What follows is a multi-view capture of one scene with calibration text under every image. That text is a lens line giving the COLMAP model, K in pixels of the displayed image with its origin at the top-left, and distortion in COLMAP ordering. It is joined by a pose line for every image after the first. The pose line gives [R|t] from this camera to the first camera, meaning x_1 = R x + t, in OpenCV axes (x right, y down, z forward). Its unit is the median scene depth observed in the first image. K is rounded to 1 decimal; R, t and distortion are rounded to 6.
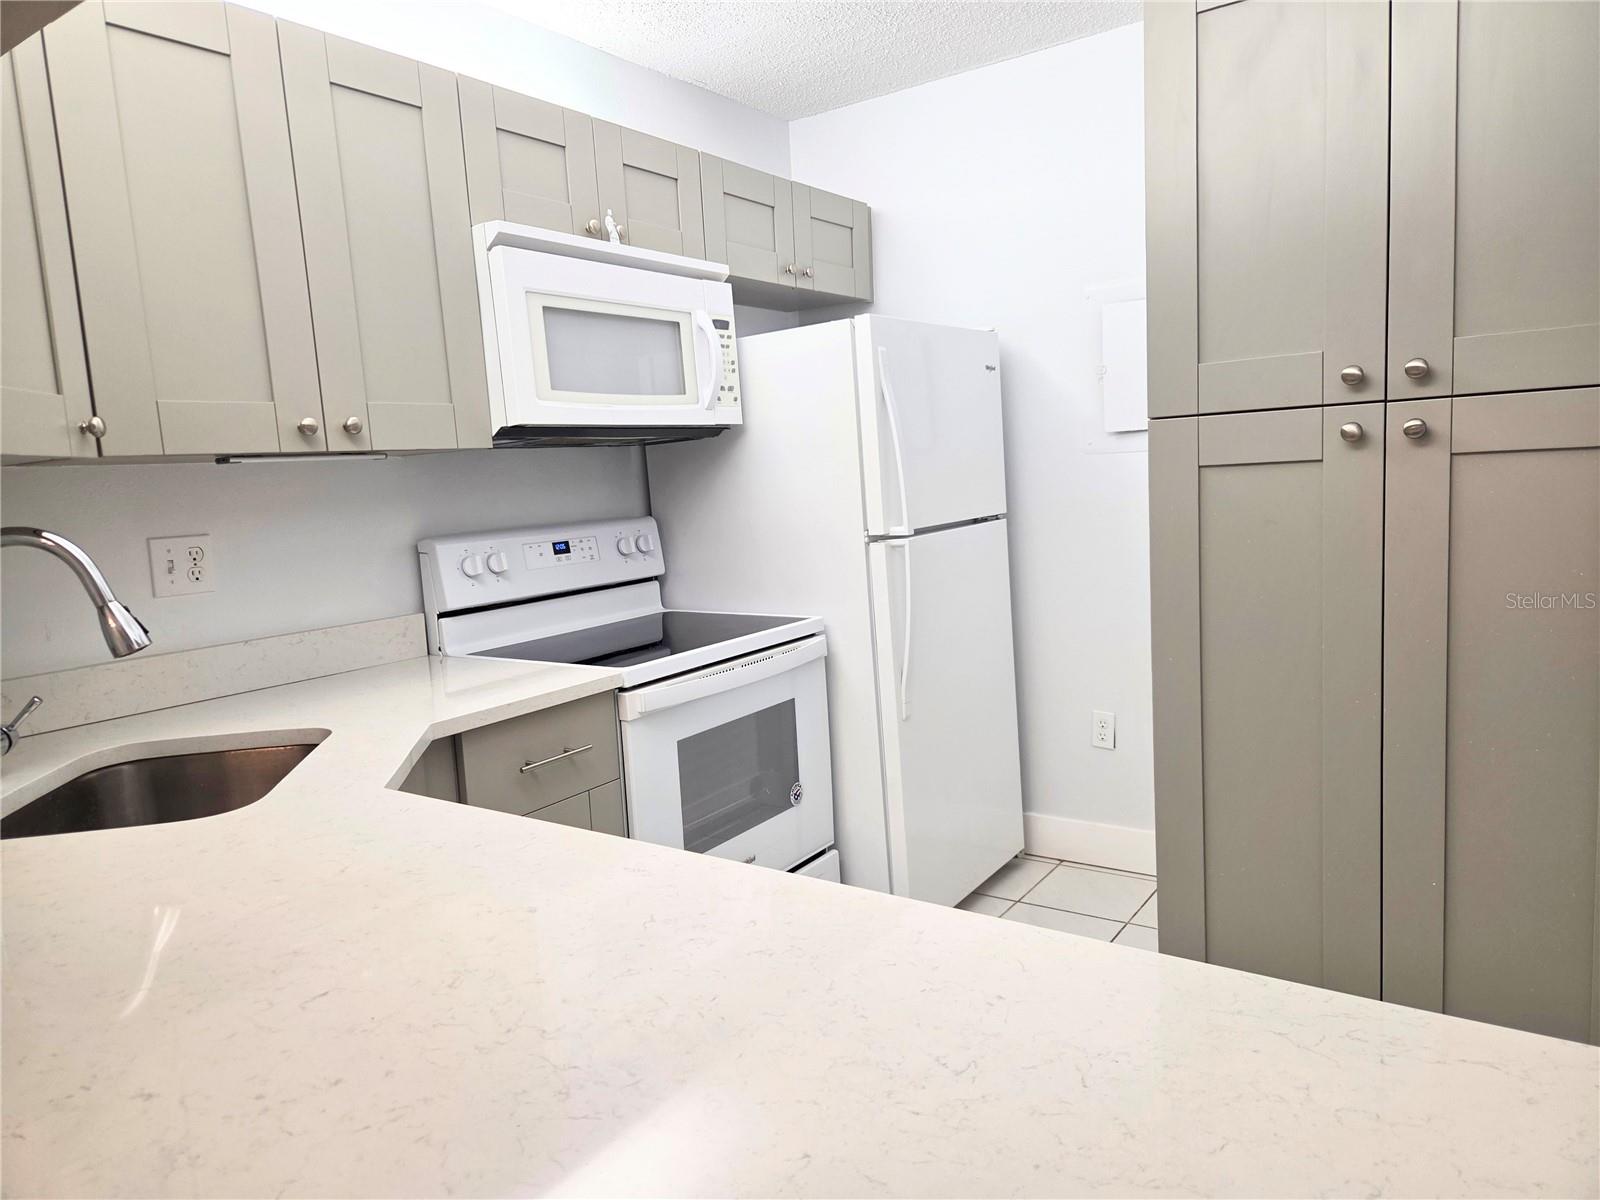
lens RADIAL K [[1070.3, 0, 794.6], [0, 1070.3, 593.0], [0, 0, 1]] dist [0.095242, -0.111027]
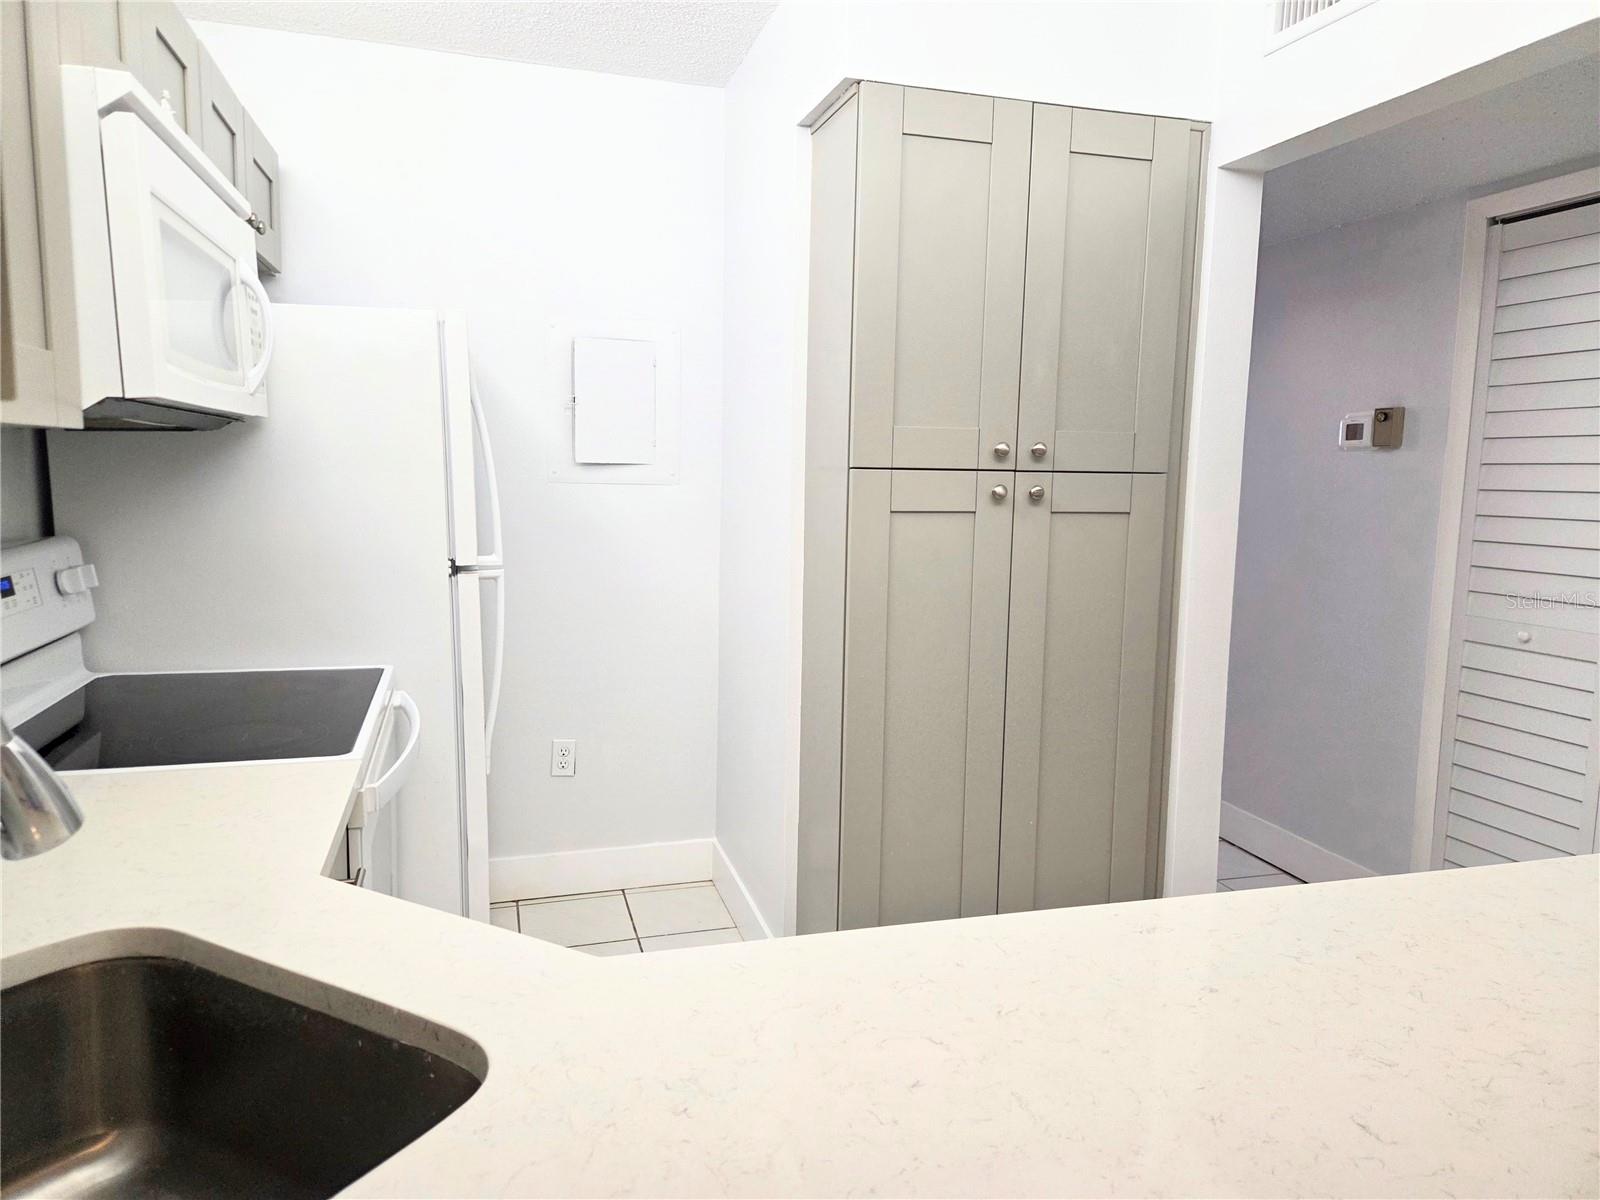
lens RADIAL K [[1070.3, 0, 794.6], [0, 1070.3, 593.0], [0, 0, 1]] dist [0.095242, -0.111027]
pose [[0.603965, -0.024091, 0.796647, -0.472744], [0.038898, 0.999243, 0.000728, -0.023293], [-0.796061, 0.030548, 0.604444, 0.274185]]
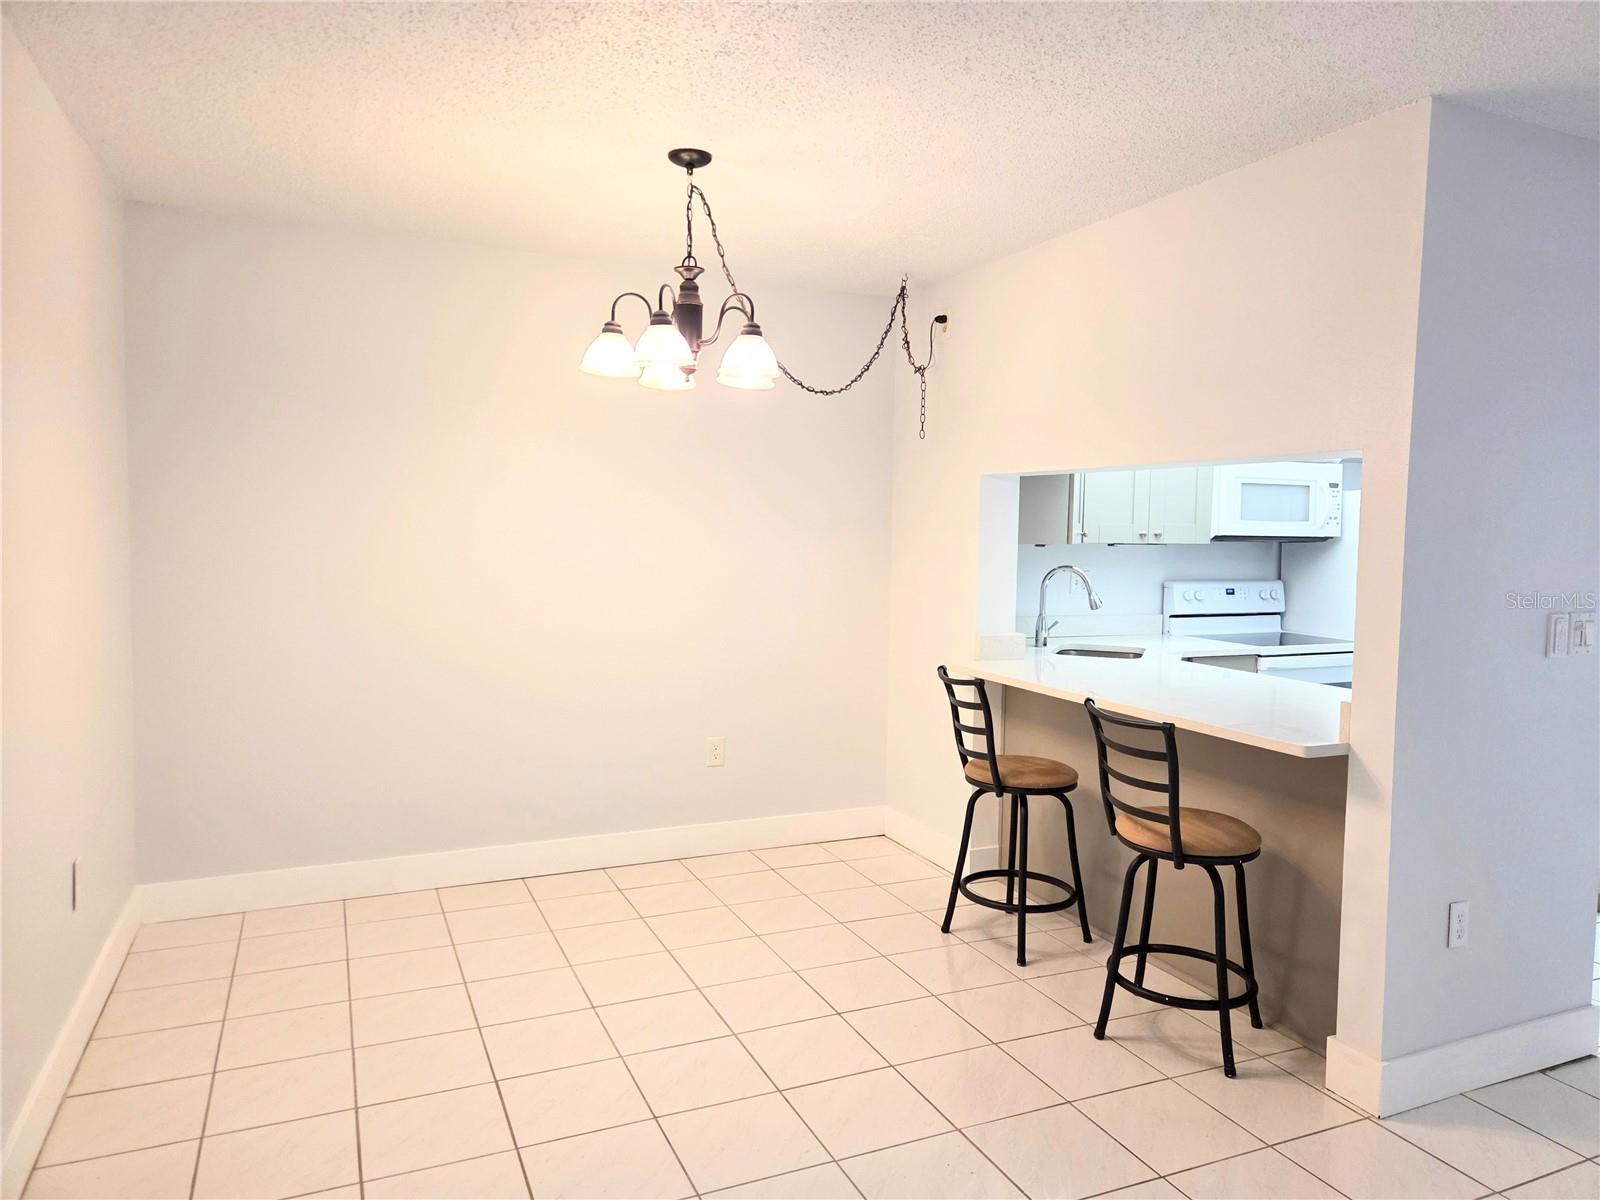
lens RADIAL K [[1070.3, 0, 794.6], [0, 1070.3, 593.0], [0, 0, 1]] dist [0.095242, -0.111027]
pose [[0.852862, 0.102605, -0.511956, 0.134154], [-0.125746, 0.992005, -0.010664, 0.090321], [0.506769, 0.073471, 0.858946, -1.228096]]
